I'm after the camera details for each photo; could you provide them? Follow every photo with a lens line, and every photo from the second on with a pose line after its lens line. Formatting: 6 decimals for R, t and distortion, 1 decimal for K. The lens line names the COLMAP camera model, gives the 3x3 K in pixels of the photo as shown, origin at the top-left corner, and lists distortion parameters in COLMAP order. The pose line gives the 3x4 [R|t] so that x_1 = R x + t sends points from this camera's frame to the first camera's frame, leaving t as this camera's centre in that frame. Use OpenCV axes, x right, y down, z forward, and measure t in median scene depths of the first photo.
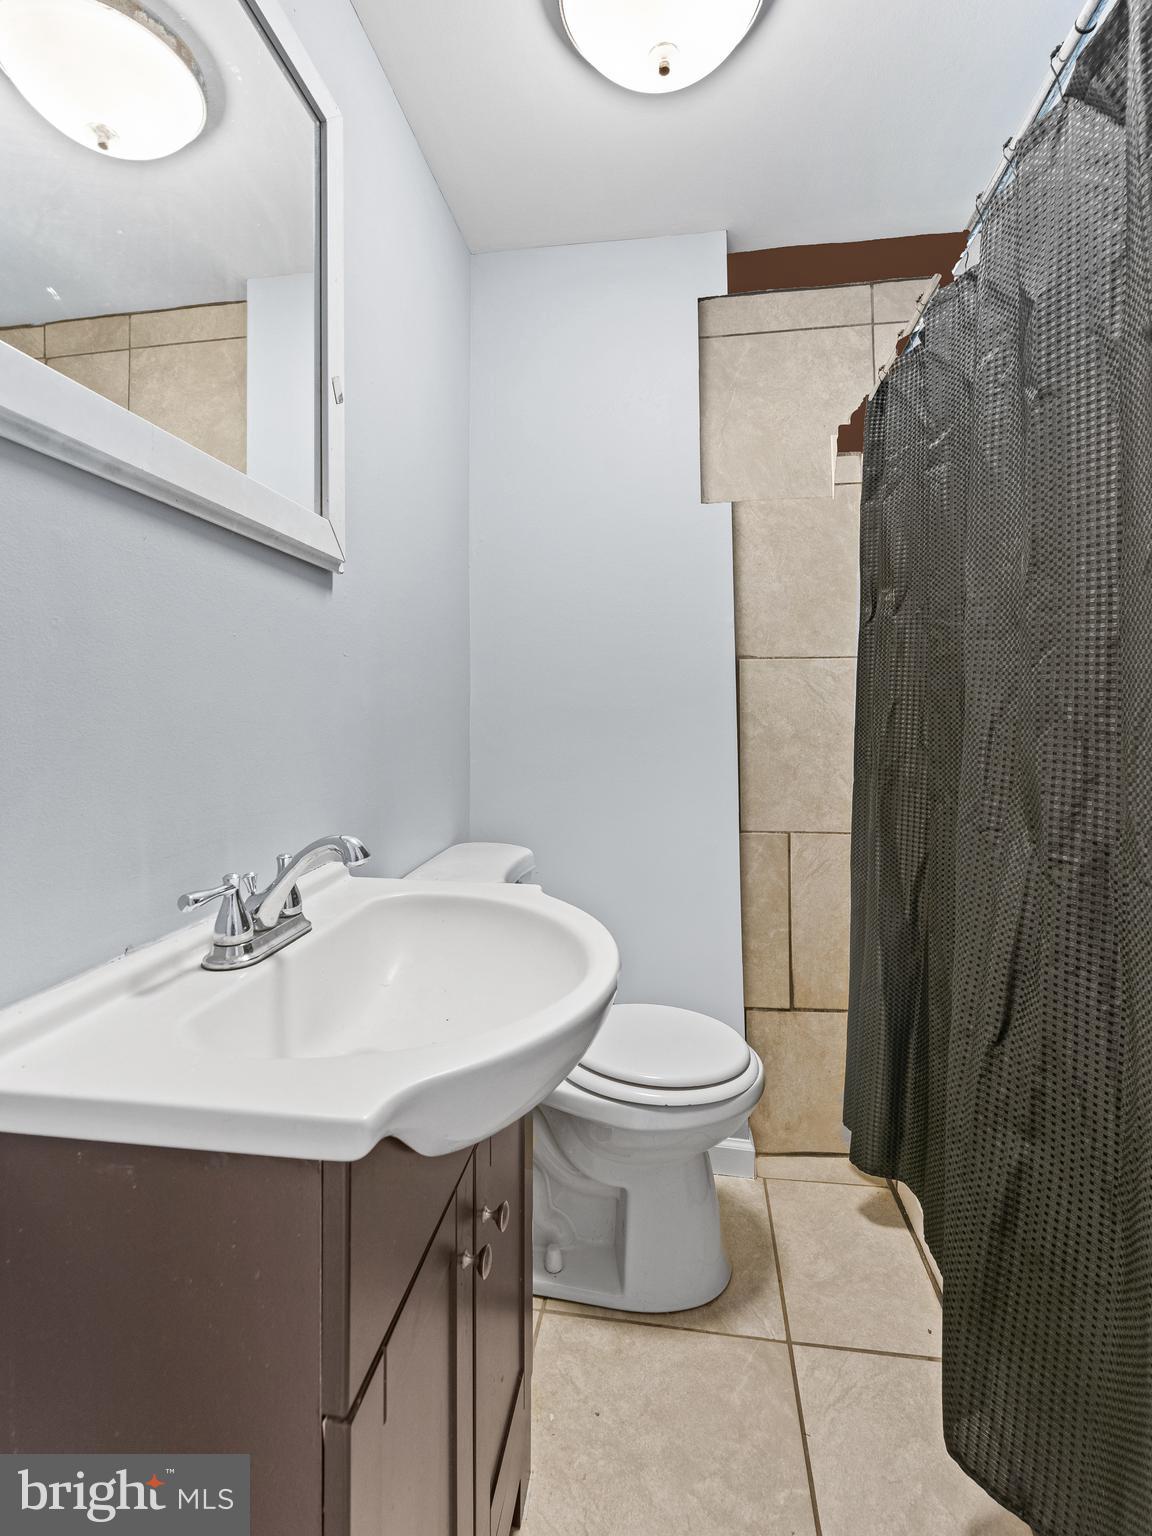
lens RADIAL K [[694.1, 0, 580.7], [0, 694.1, 682.1], [0, 0, 1]] dist [0.000032, -0.000292]
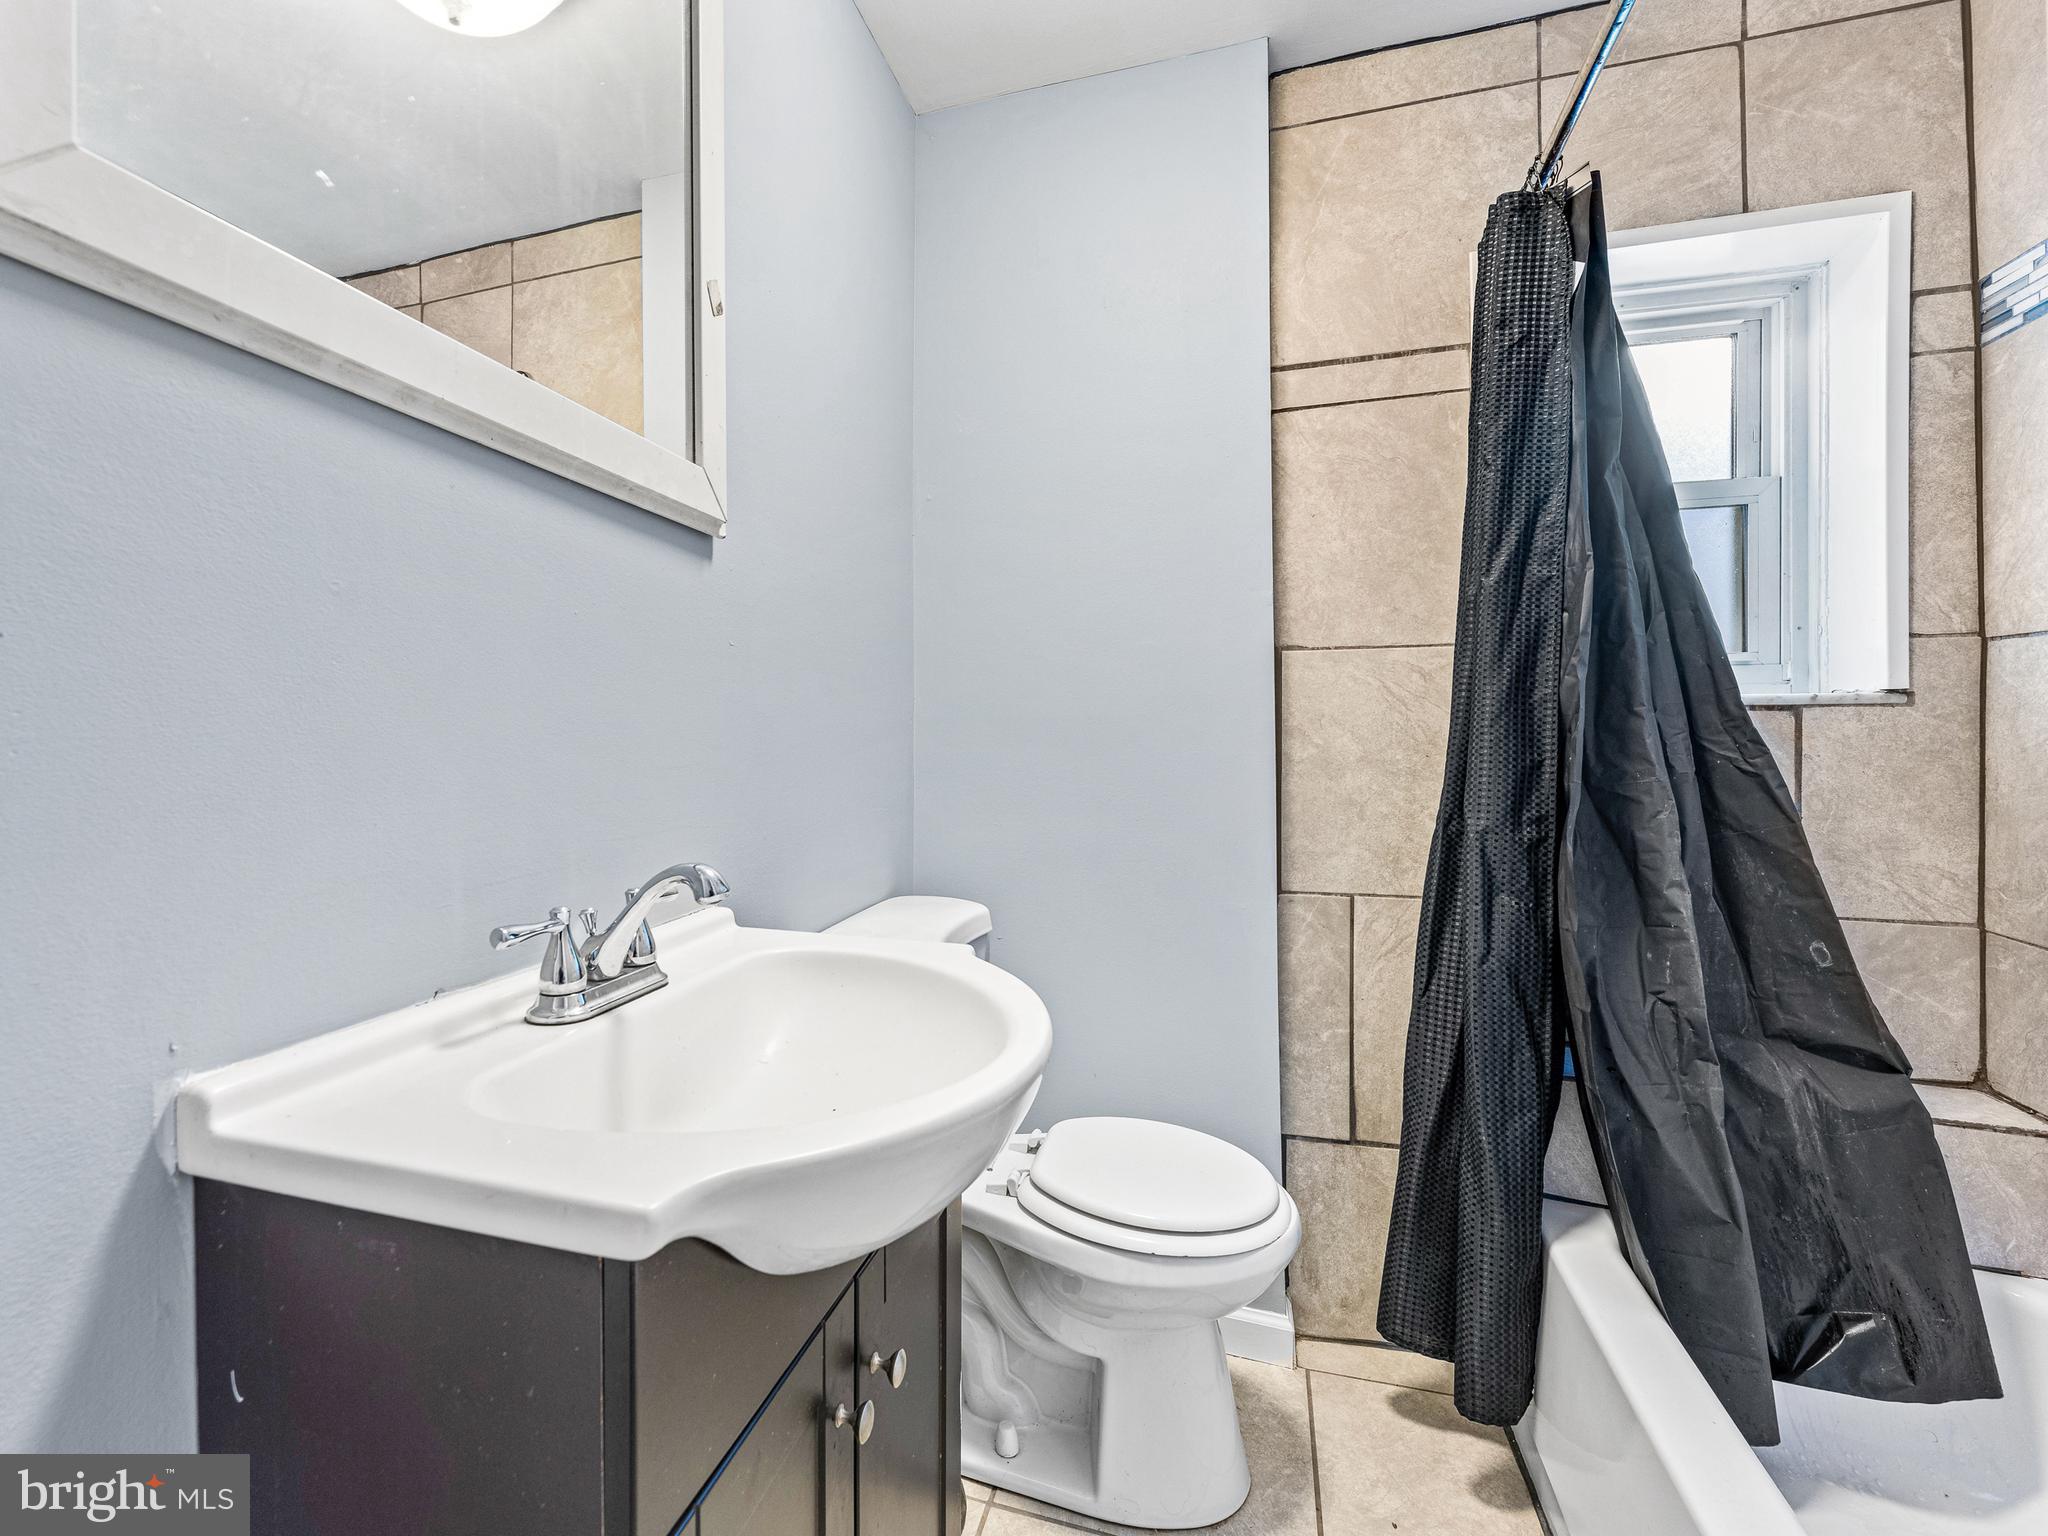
lens RADIAL K [[898.6, 0, 1011.6], [0, 898.6, 751.7], [0, 0, 1]] dist [-0.001128, -0.000165]
pose [[0.986315, 0.000959, -0.164869, 0.124977], [0.003749, 0.999594, 0.028237, 0.050100], [0.164829, -0.028469, 0.985911, 0.052543]]
